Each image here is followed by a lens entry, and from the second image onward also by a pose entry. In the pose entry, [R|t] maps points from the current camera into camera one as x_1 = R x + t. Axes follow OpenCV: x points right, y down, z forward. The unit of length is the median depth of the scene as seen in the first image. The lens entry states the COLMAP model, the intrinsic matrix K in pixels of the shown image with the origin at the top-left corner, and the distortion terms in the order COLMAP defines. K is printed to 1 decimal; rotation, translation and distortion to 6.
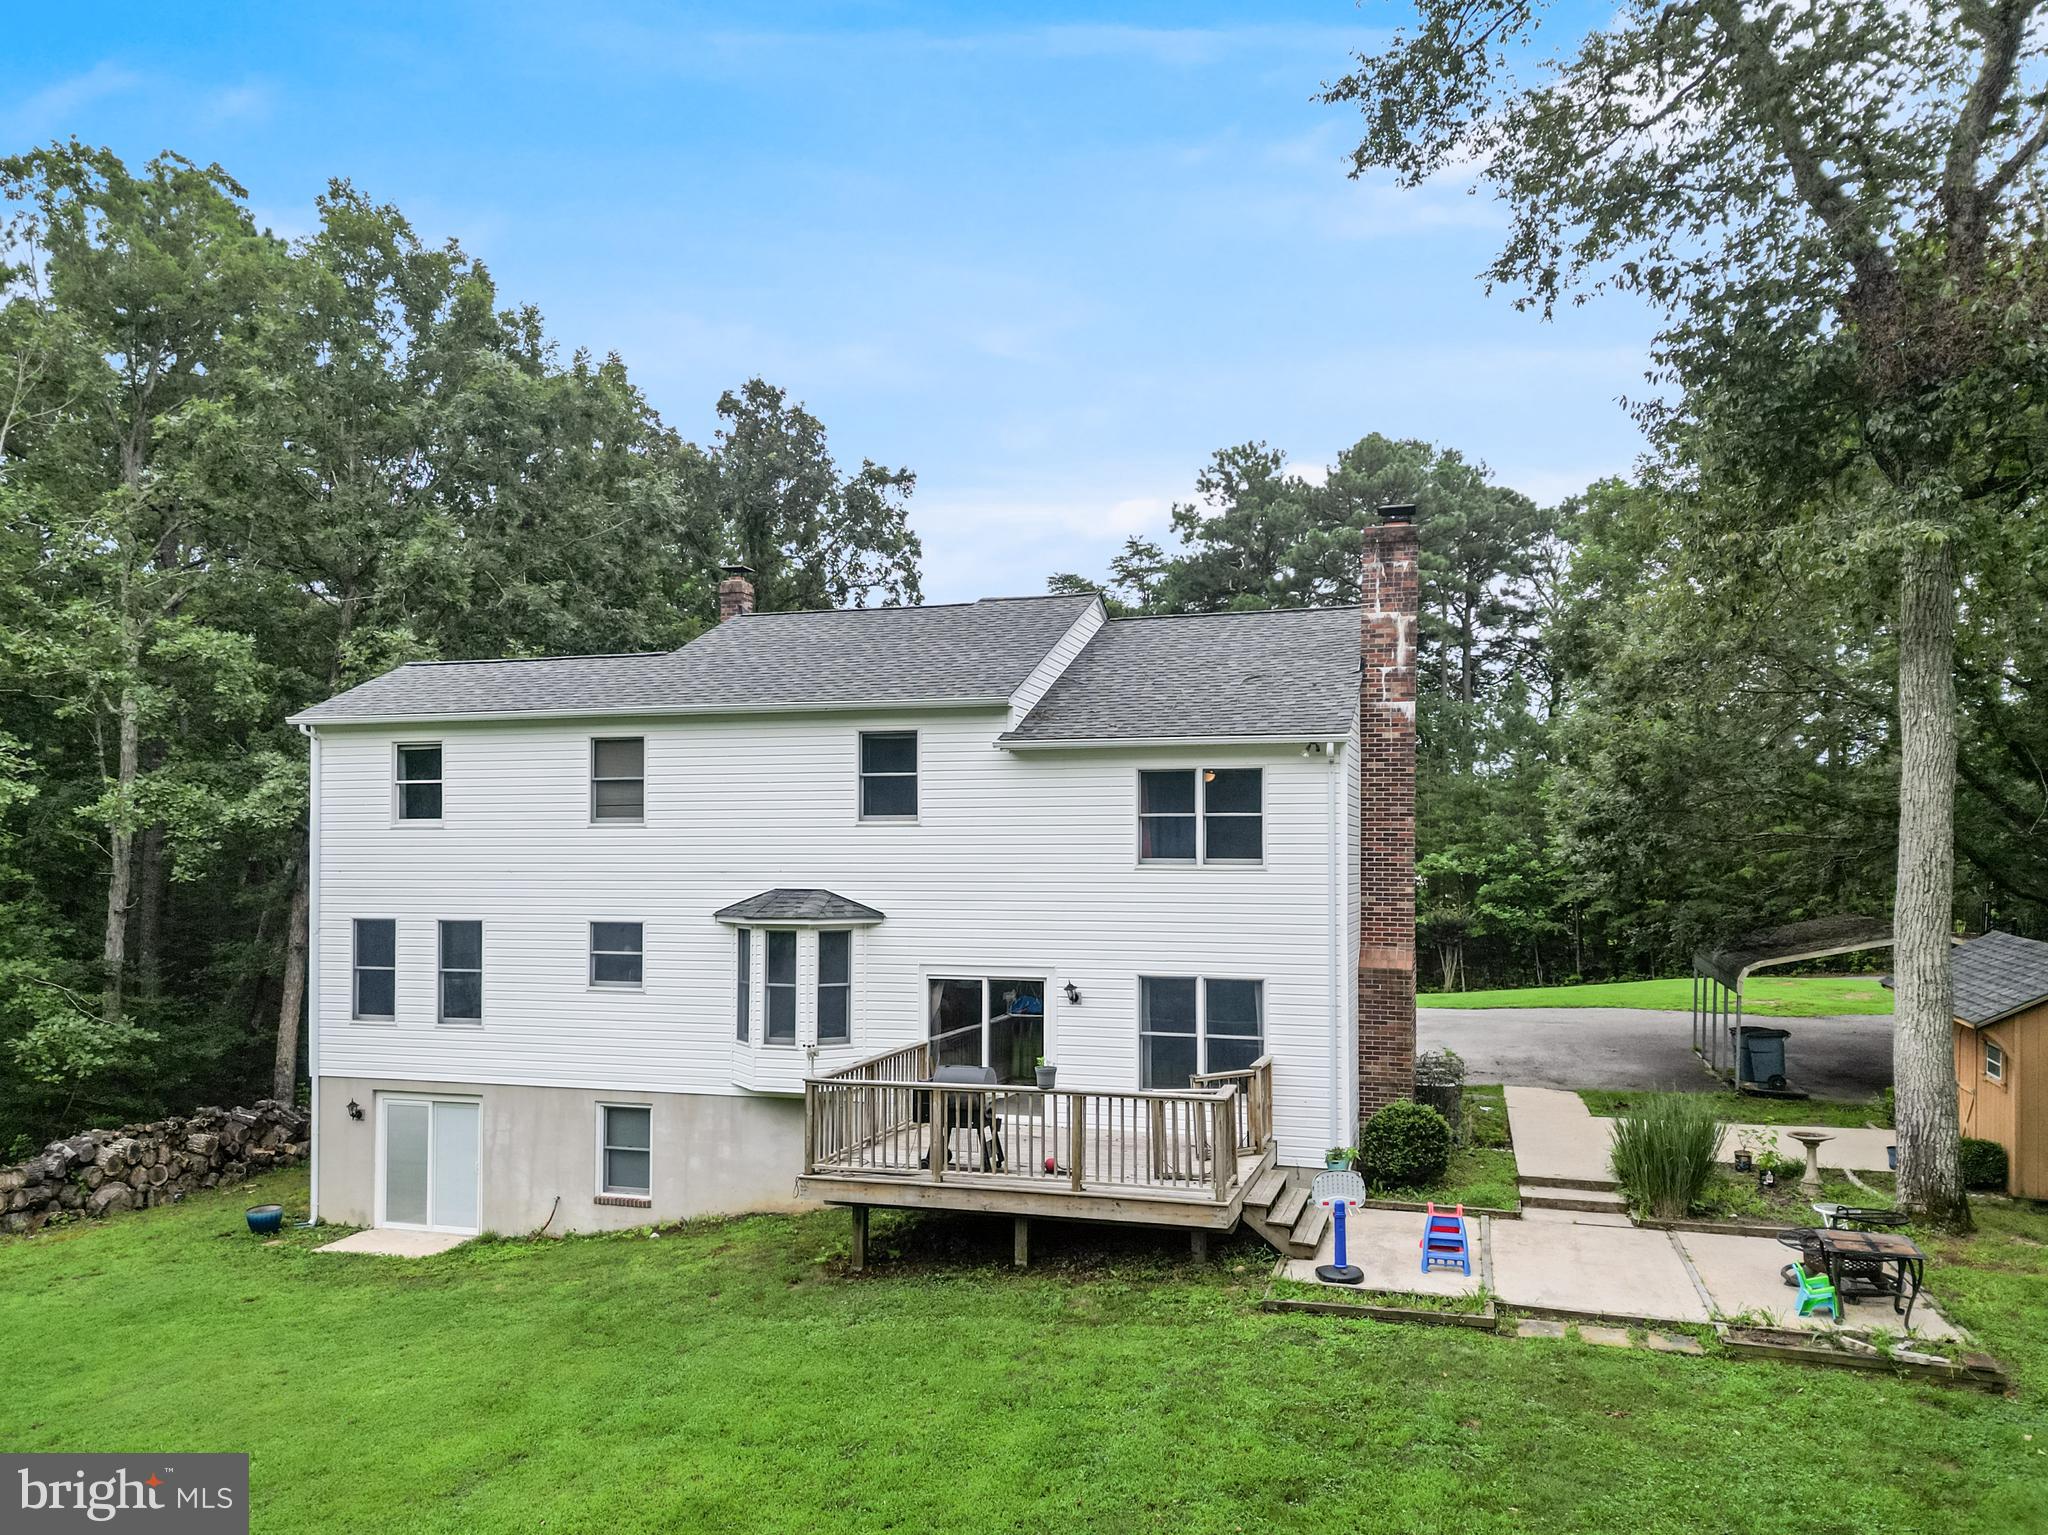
lens RADIAL K [[1434.4, 0, 1056.4], [0, 1434.4, 819.9], [0, 0, 1]] dist [0.074163, -0.076388]
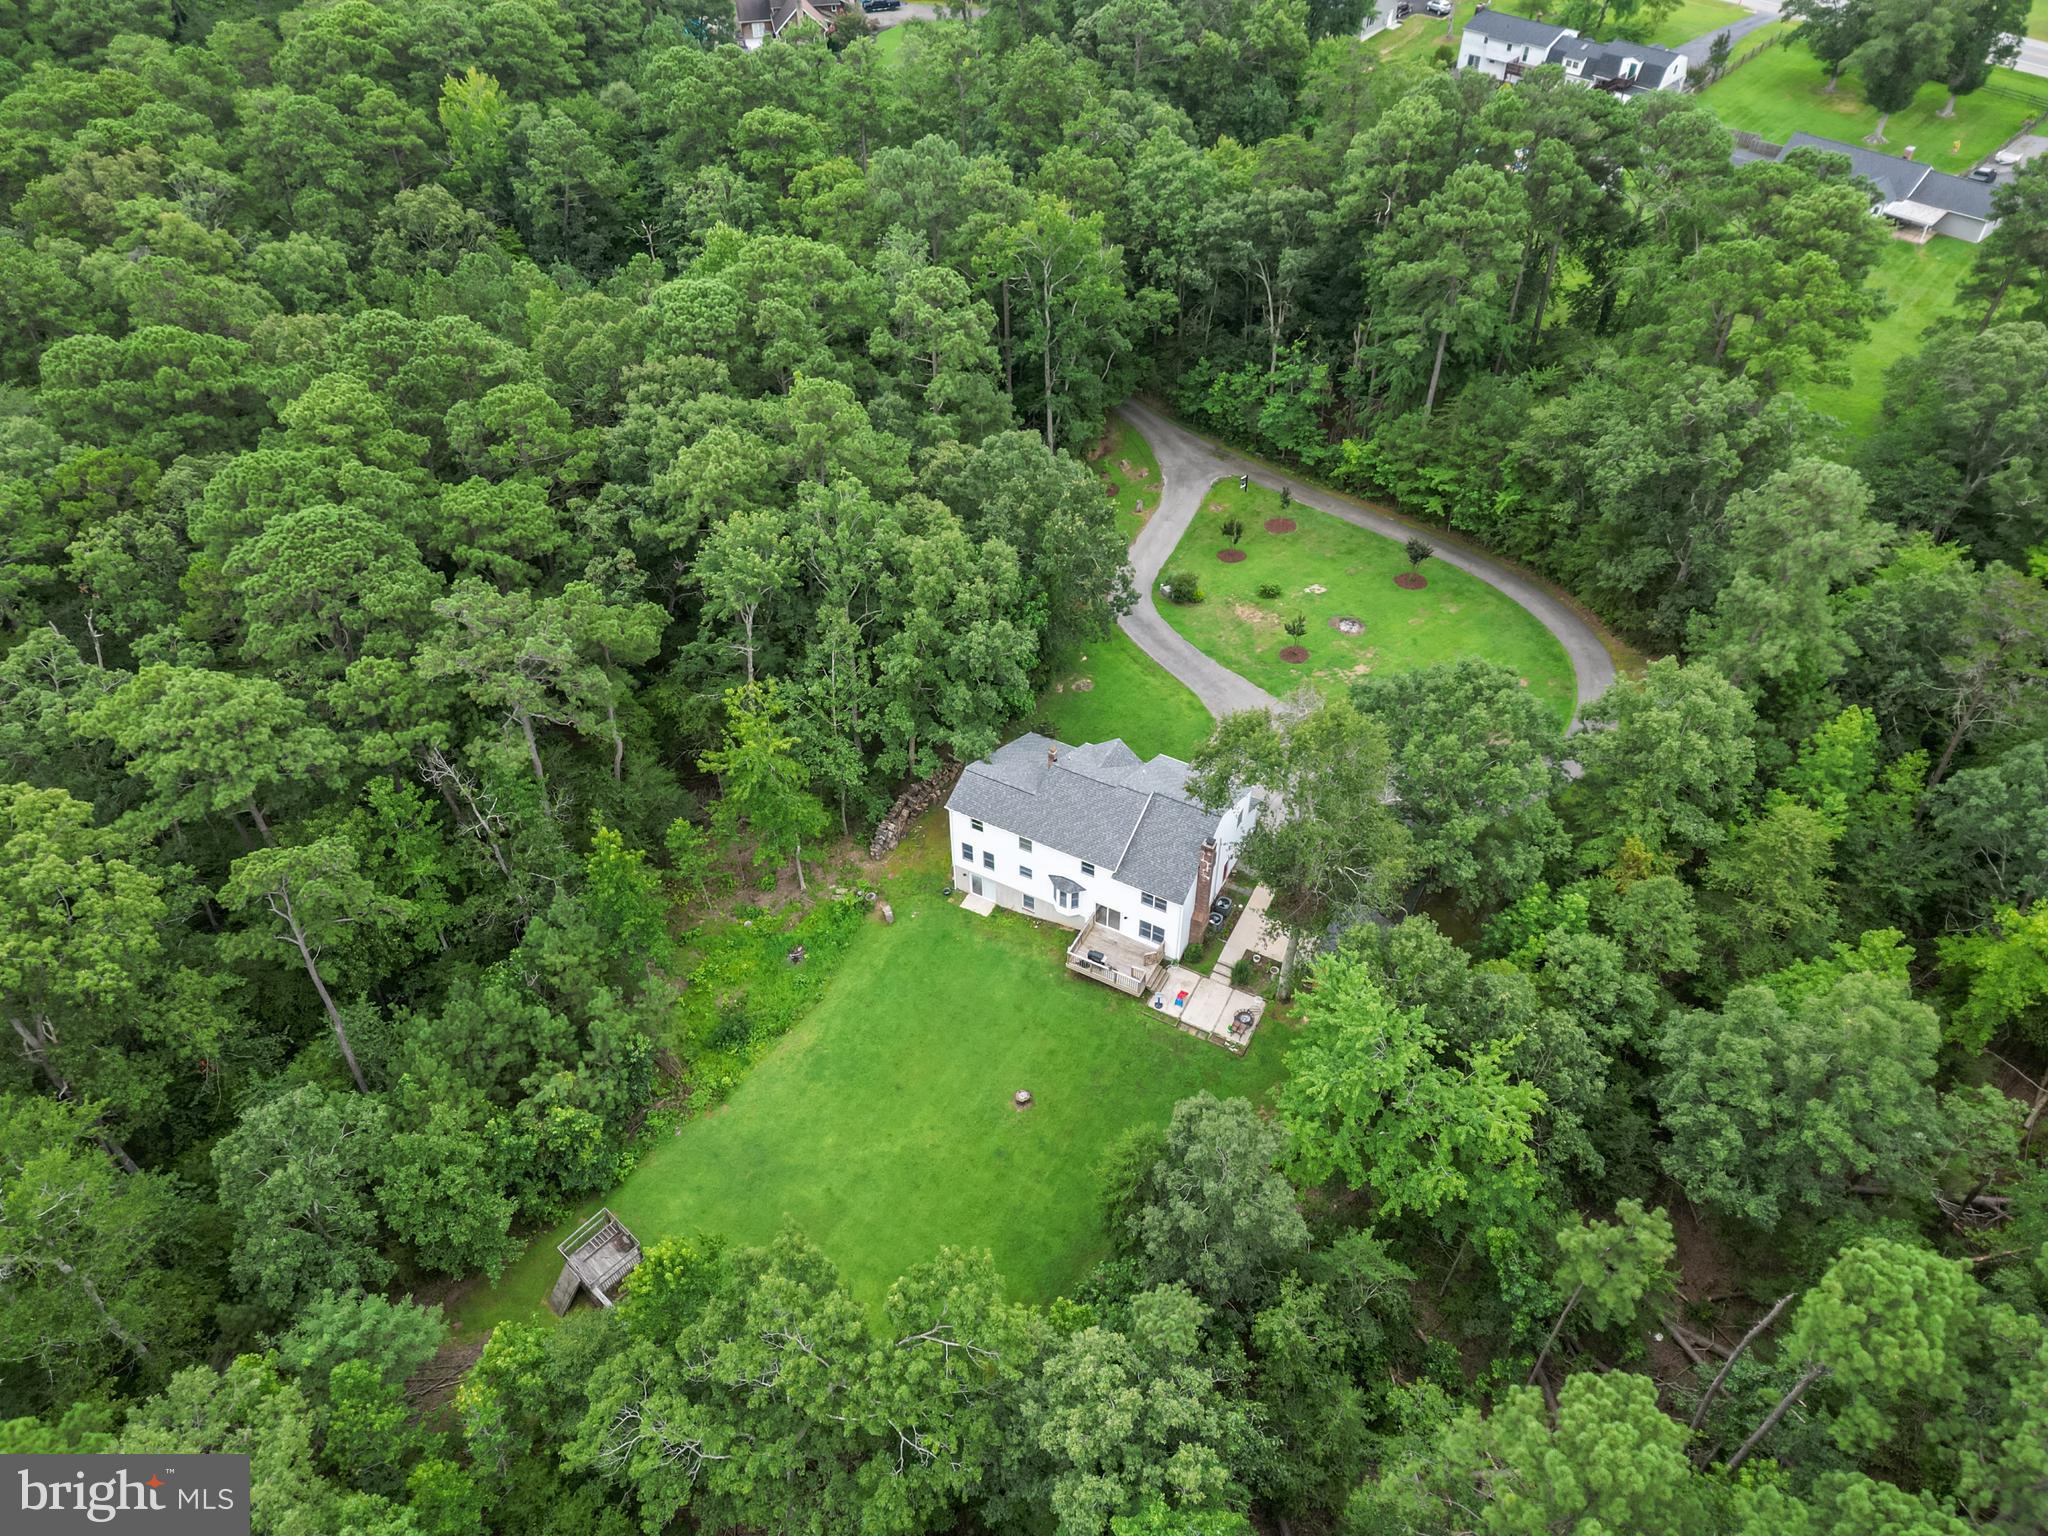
lens RADIAL K [[1415.4, 0, 1018.0], [0, 1415.4, 770.1], [0, 0, 1]] dist [0.076840, -0.074093]
pose [[0.976756, 0.143439, -0.159289, 0.306930], [0.012195, 0.704723, 0.709378, -3.201213], [0.214007, -0.694832, 0.686593, -1.726833]]
